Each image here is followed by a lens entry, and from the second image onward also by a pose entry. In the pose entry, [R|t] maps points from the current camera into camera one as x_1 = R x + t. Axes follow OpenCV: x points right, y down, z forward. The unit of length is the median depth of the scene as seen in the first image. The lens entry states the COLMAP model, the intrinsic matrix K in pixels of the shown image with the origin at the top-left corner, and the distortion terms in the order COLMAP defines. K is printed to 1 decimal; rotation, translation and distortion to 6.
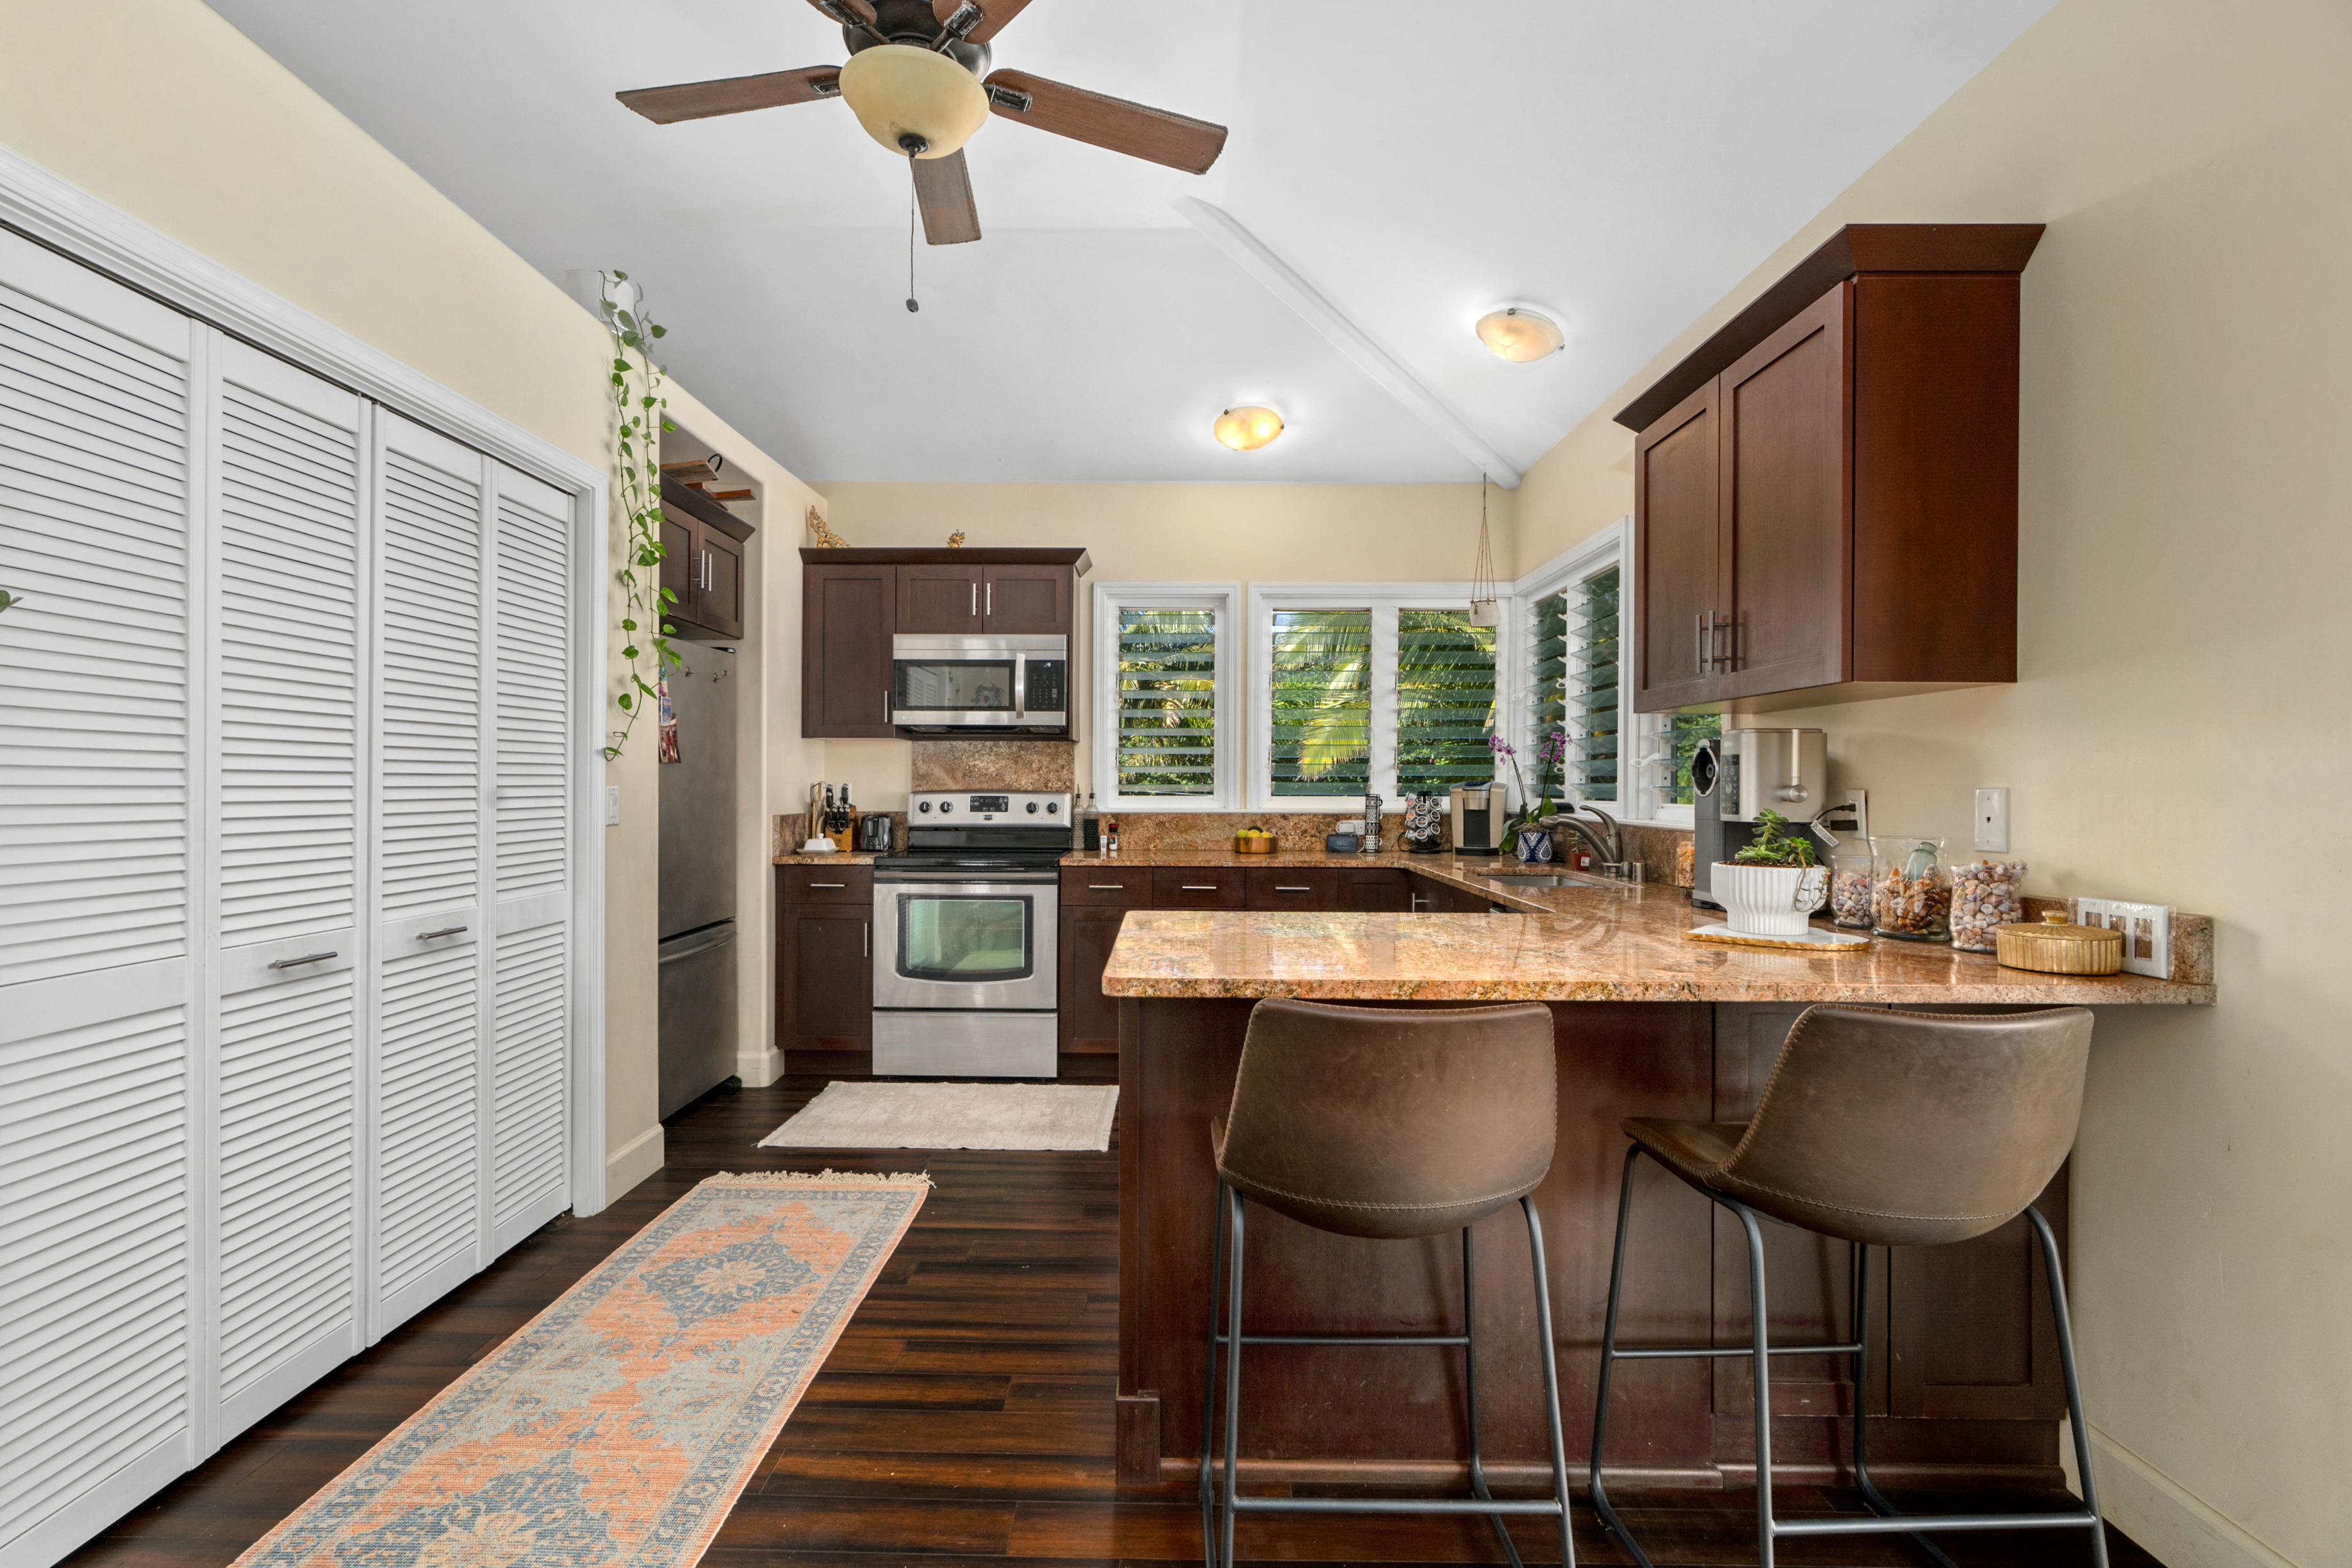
lens RADIAL K [[1095.8, 0, 1176.0], [0, 1095.8, 784.0], [0, 0, 1]] dist [-0.000505, -0.000147]
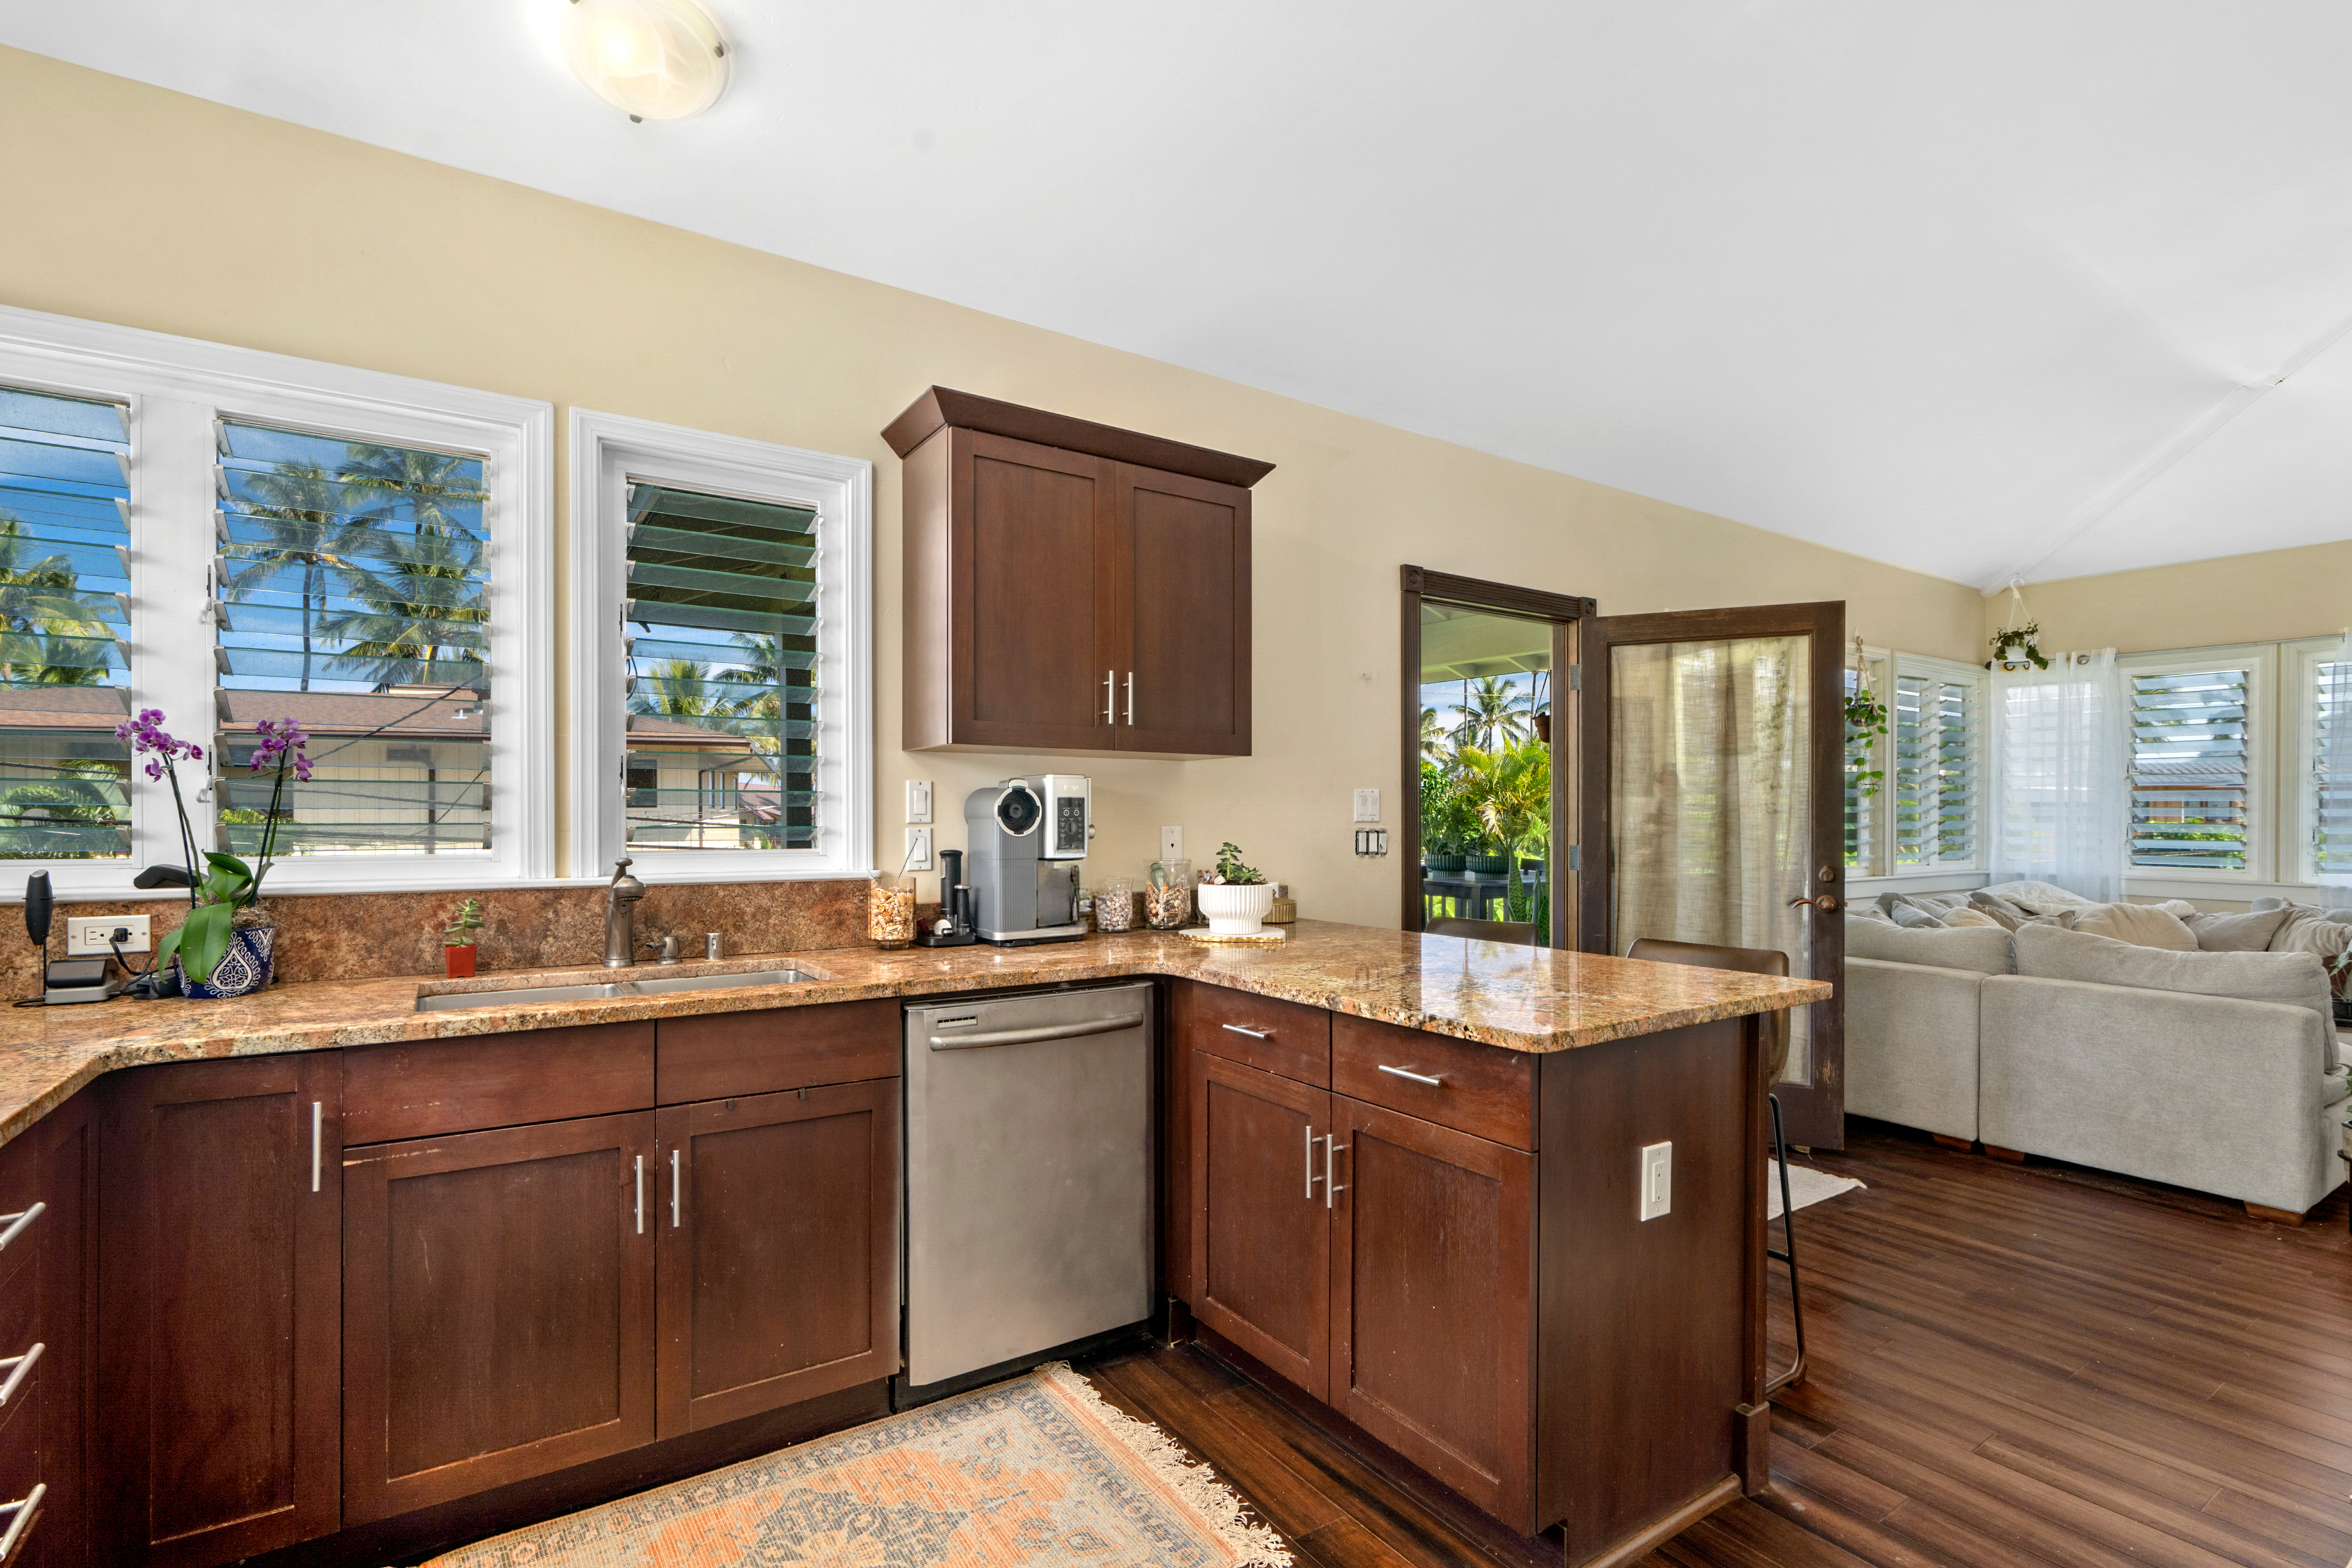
lens RADIAL K [[1076.4, 0, 1164.7], [0, 1076.4, 817.9], [0, 0, 1]] dist [0.002285, -0.006577]
pose [[-0.553123, -0.008179, 0.833060, -0.251703], [-0.004789, 0.999967, 0.006638, -0.007945], [-0.833086, -0.000318, -0.553143, 0.852656]]
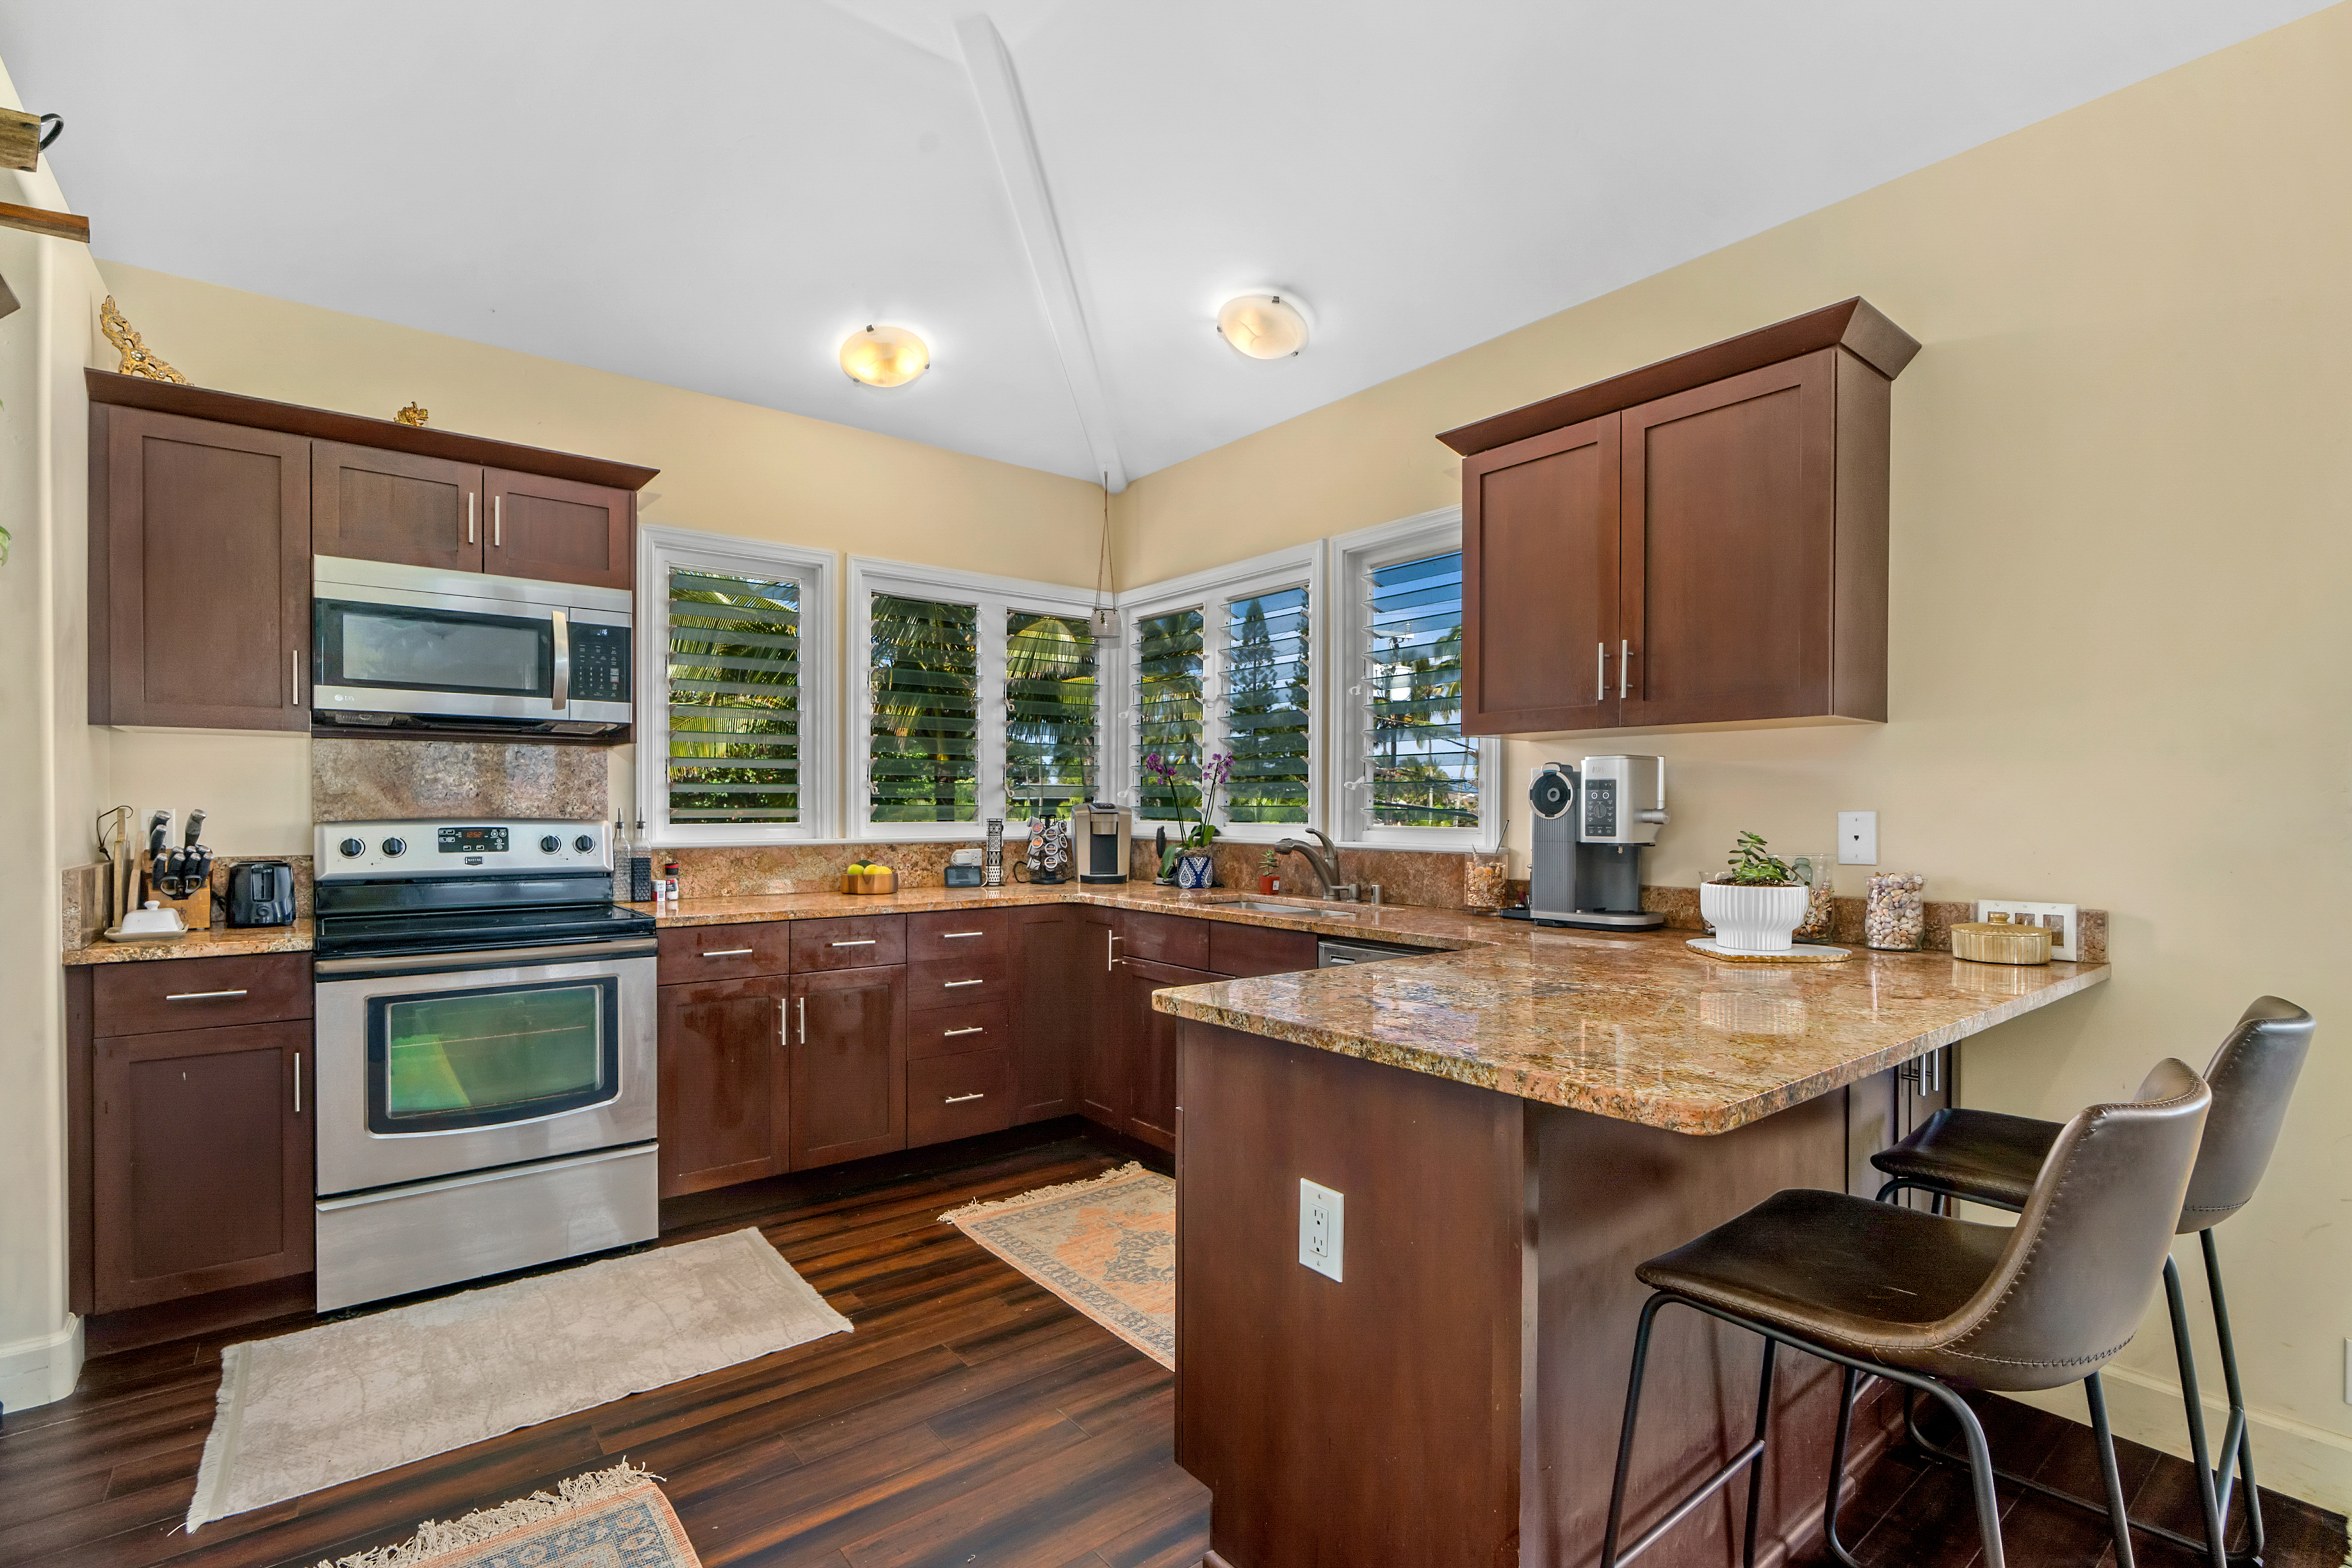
lens RADIAL K [[1076.4, 0, 1164.7], [0, 1076.4, 817.9], [0, 0, 1]] dist [0.002285, -0.006577]
pose [[0.774804, -0.009453, 0.632131, -0.265411], [0.001217, 0.999909, 0.013461, -0.002731], [-0.632201, -0.009660, 0.774744, 0.261248]]
